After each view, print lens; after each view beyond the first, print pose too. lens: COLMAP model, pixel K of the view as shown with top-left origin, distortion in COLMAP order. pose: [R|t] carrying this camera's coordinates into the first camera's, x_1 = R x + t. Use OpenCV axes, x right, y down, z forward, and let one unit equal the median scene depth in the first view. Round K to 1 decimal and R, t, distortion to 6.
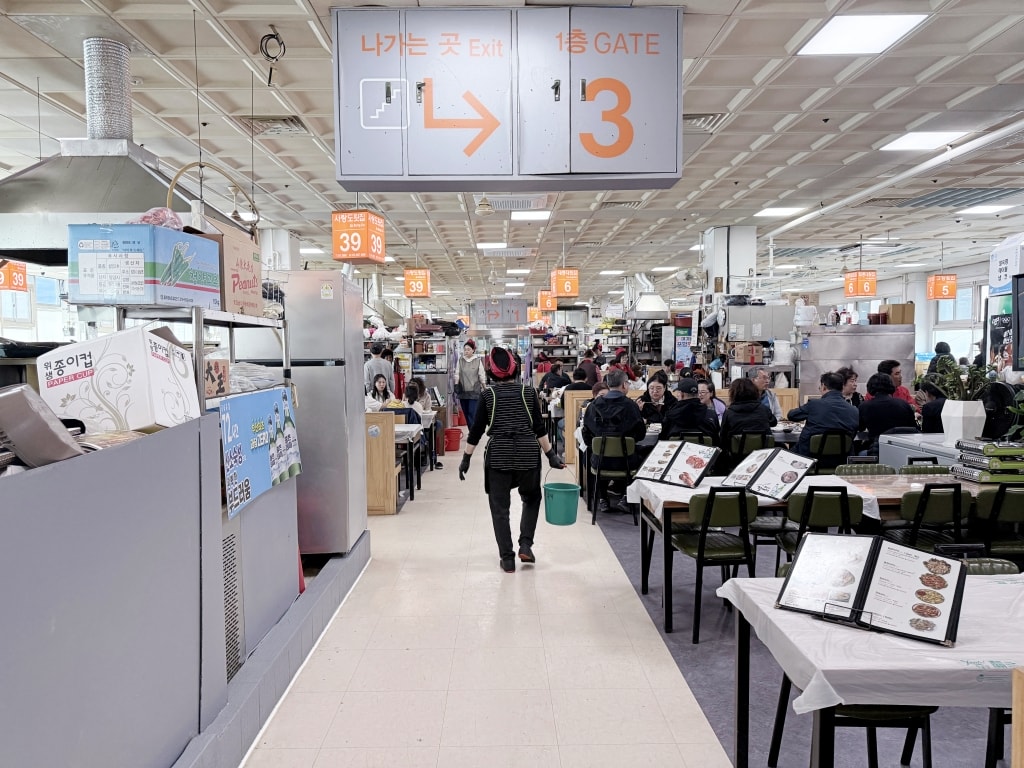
lens RADIAL K [[722.3, 0, 512.3], [0, 722.3, 371.2], [0, 0, 1]] dist [0.151889, -0.324206]
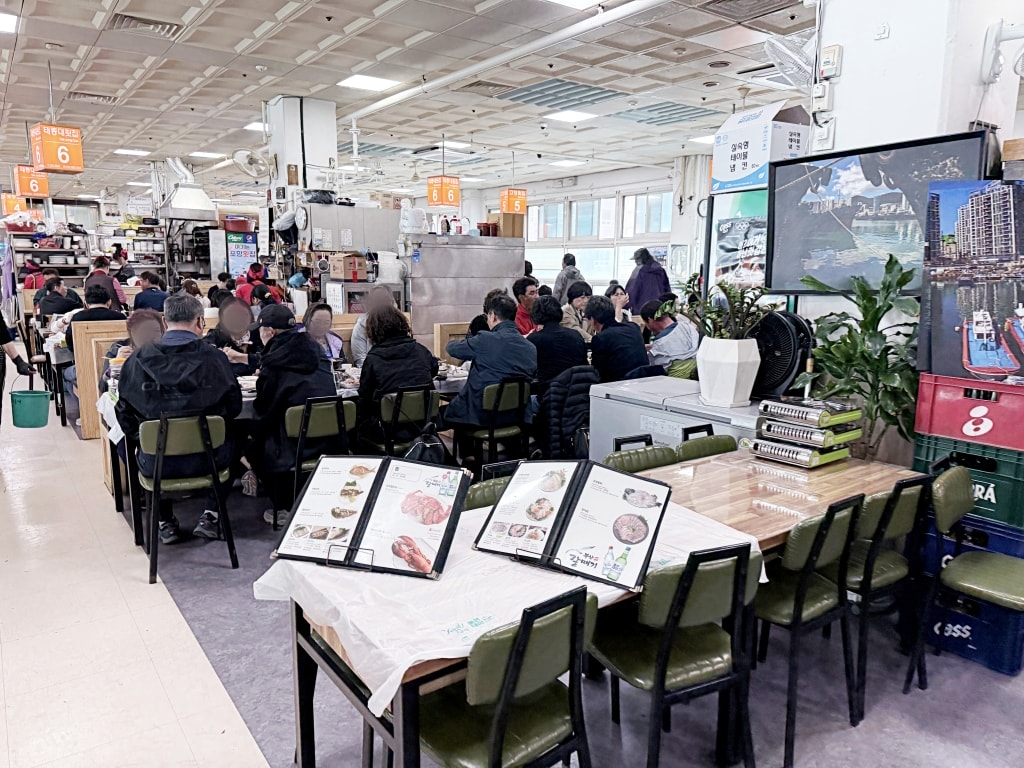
lens RADIAL K [[729.7, 0, 509.2], [0, 729.7, 397.3], [0, 0, 1]] dist [0.031068, -0.027957]
pose [[0.823150, -0.081968, 0.561877, 0.017726], [-0.003481, 0.988779, 0.149344, -0.003268], [-0.567814, -0.124888, 0.813628, 0.219459]]
